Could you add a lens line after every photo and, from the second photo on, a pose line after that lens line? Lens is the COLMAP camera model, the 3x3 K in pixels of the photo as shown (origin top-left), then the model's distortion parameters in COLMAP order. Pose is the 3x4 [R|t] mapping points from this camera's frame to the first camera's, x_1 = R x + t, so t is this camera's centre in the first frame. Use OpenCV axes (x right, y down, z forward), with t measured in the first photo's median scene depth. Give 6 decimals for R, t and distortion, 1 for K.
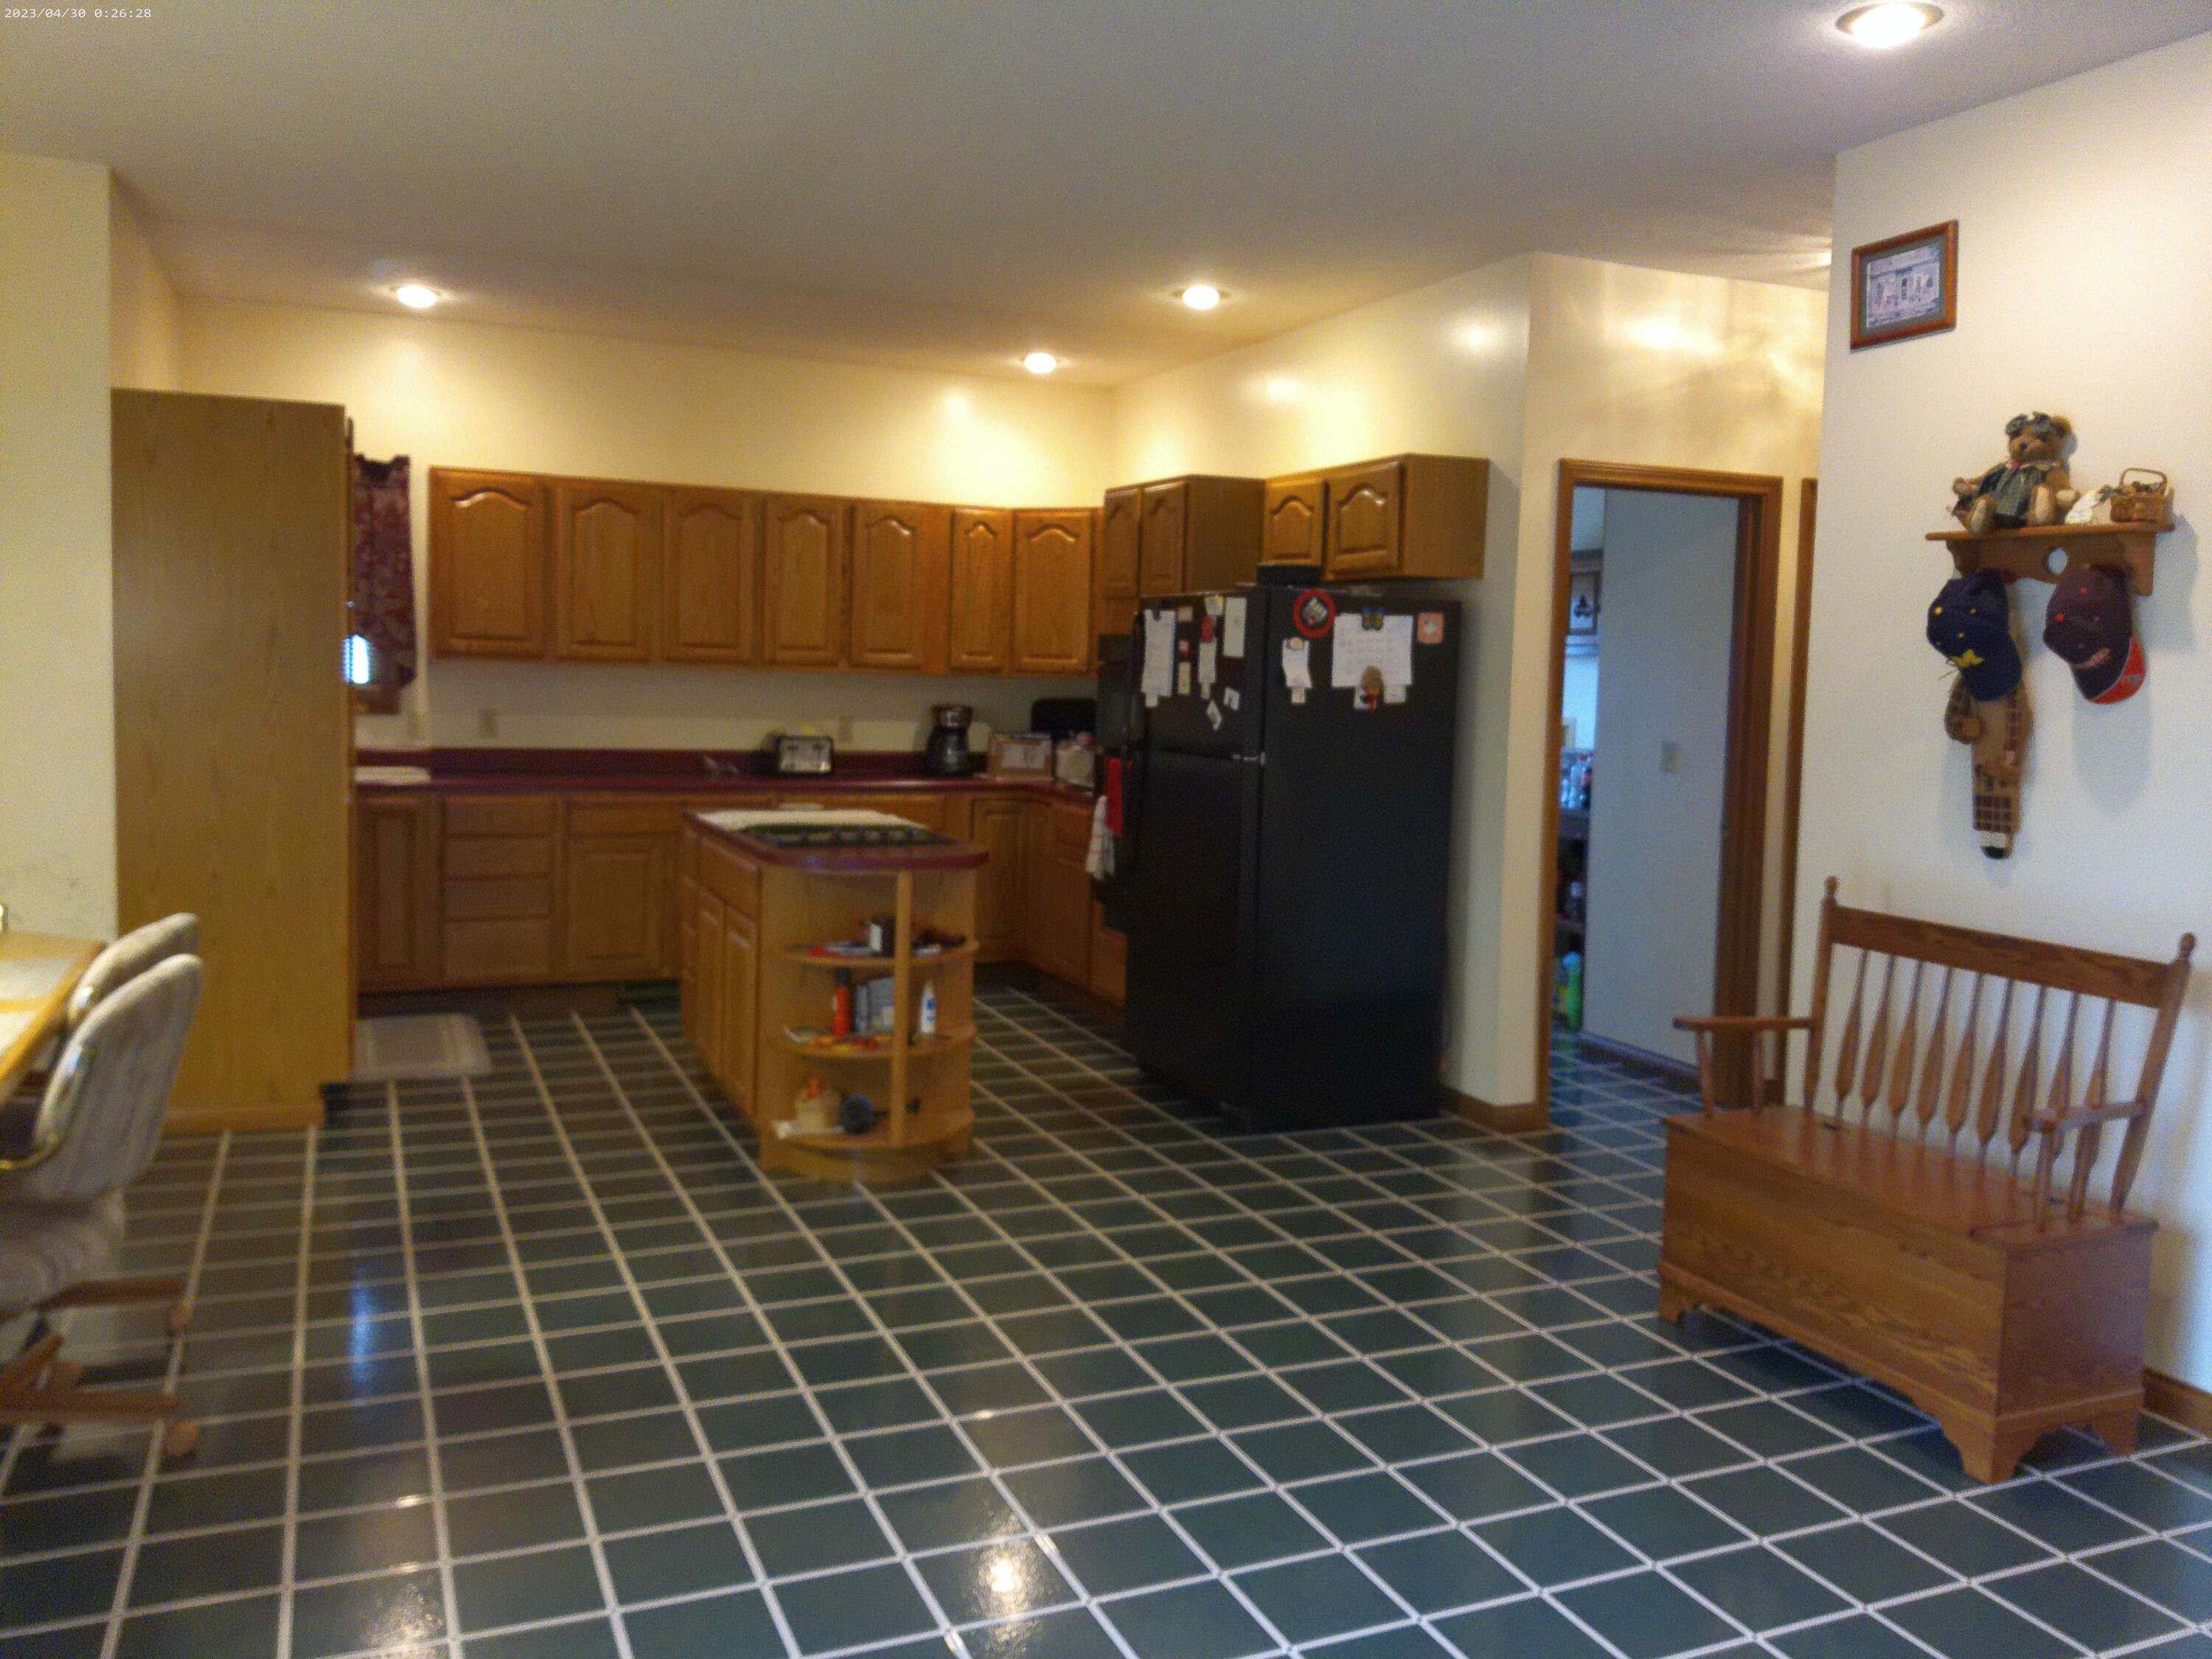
lens RADIAL K [[1762.6, 0, 1109.5], [0, 1762.6, 811.1], [0, 0, 1]] dist [-0.015999, -0.034373]
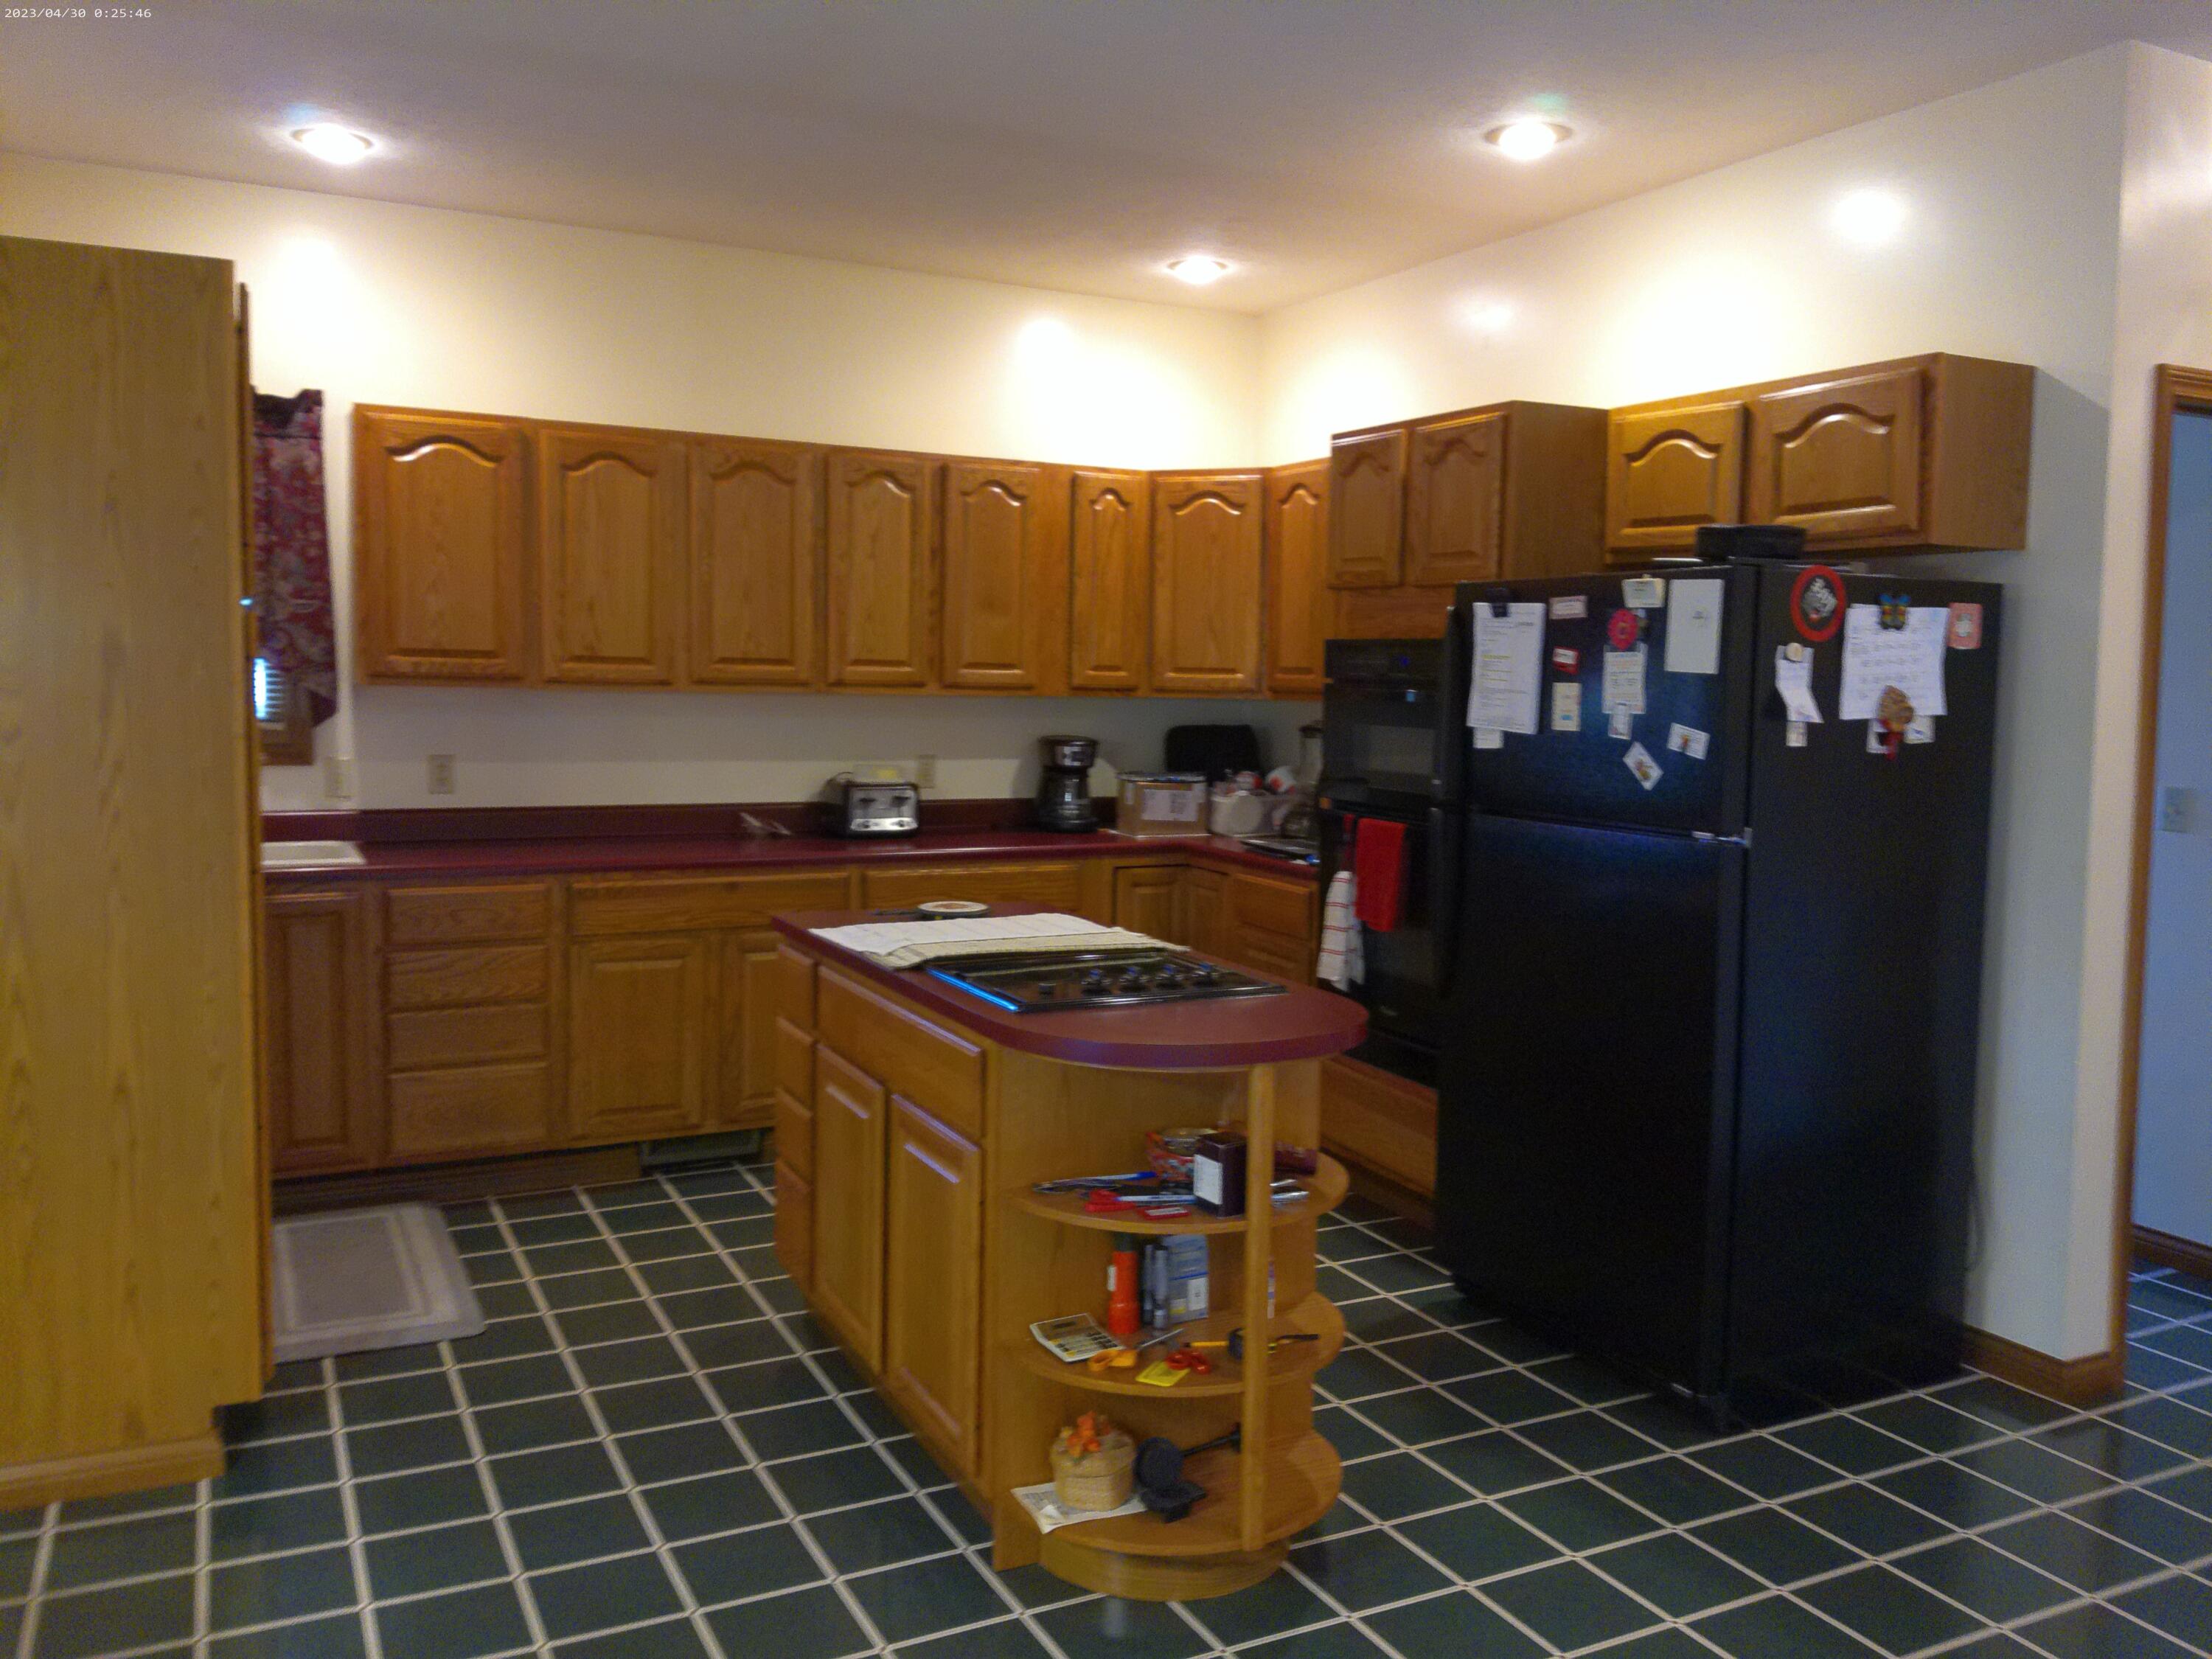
lens RADIAL K [[1762.6, 0, 1104.4], [0, 1762.6, 851.0], [0, 0, 1]] dist [-0.015999, -0.034373]
pose [[0.998614, -0.015566, 0.050274, -0.134113], [0.014575, 0.999693, 0.020025, -0.031862], [-0.050571, -0.019265, 0.998535, 0.304248]]
